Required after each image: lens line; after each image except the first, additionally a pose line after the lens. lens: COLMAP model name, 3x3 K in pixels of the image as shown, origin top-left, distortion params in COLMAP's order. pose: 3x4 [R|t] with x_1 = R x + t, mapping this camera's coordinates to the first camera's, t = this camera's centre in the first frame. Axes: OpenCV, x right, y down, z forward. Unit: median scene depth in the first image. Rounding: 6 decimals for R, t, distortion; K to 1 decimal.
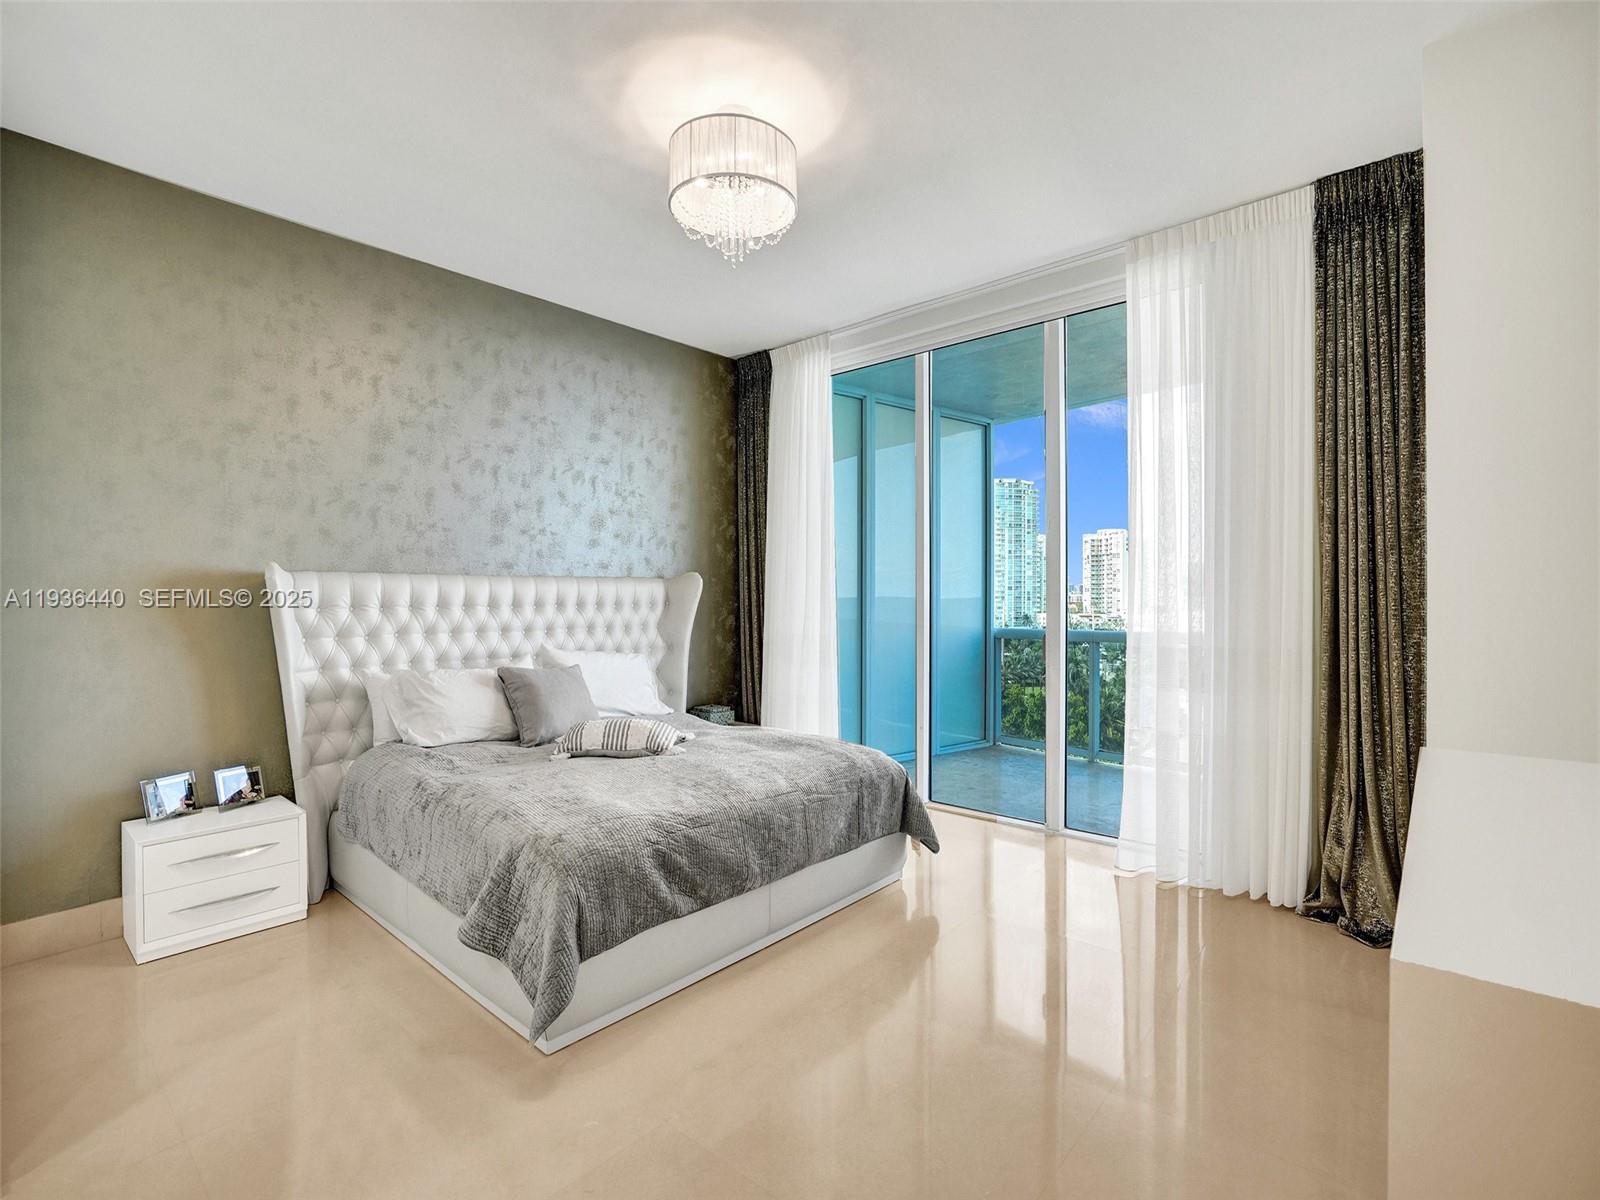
lens RADIAL K [[783.6, 0, 817.8], [0, 783.6, 597.5], [0, 0, 1]] dist [-0.052196, 0.025775]
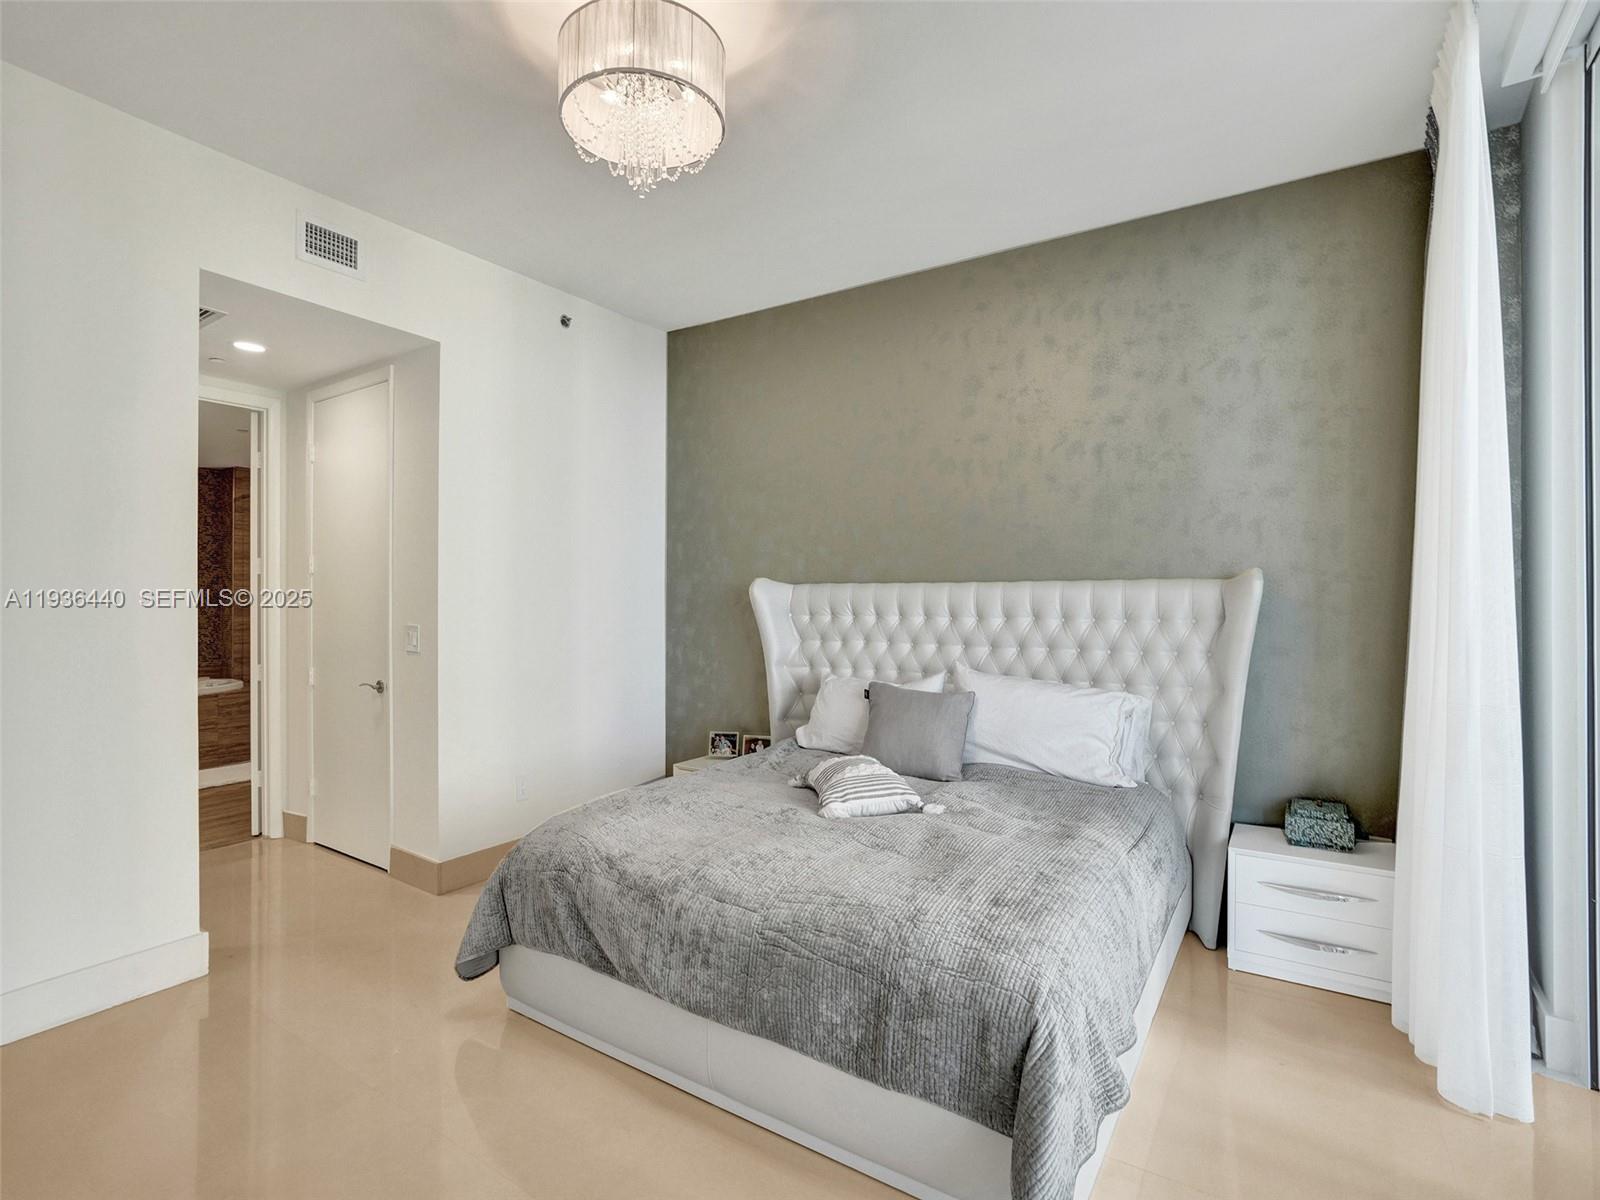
lens RADIAL K [[783.6, 0, 817.8], [0, 783.6, 597.5], [0, 0, 1]] dist [-0.052196, 0.025775]
pose [[0.158615, -0.005739, -0.987324, 0.396477], [-0.009798, 0.999925, -0.007386, -0.001795], [0.987292, 0.010846, 0.158547, 0.620903]]
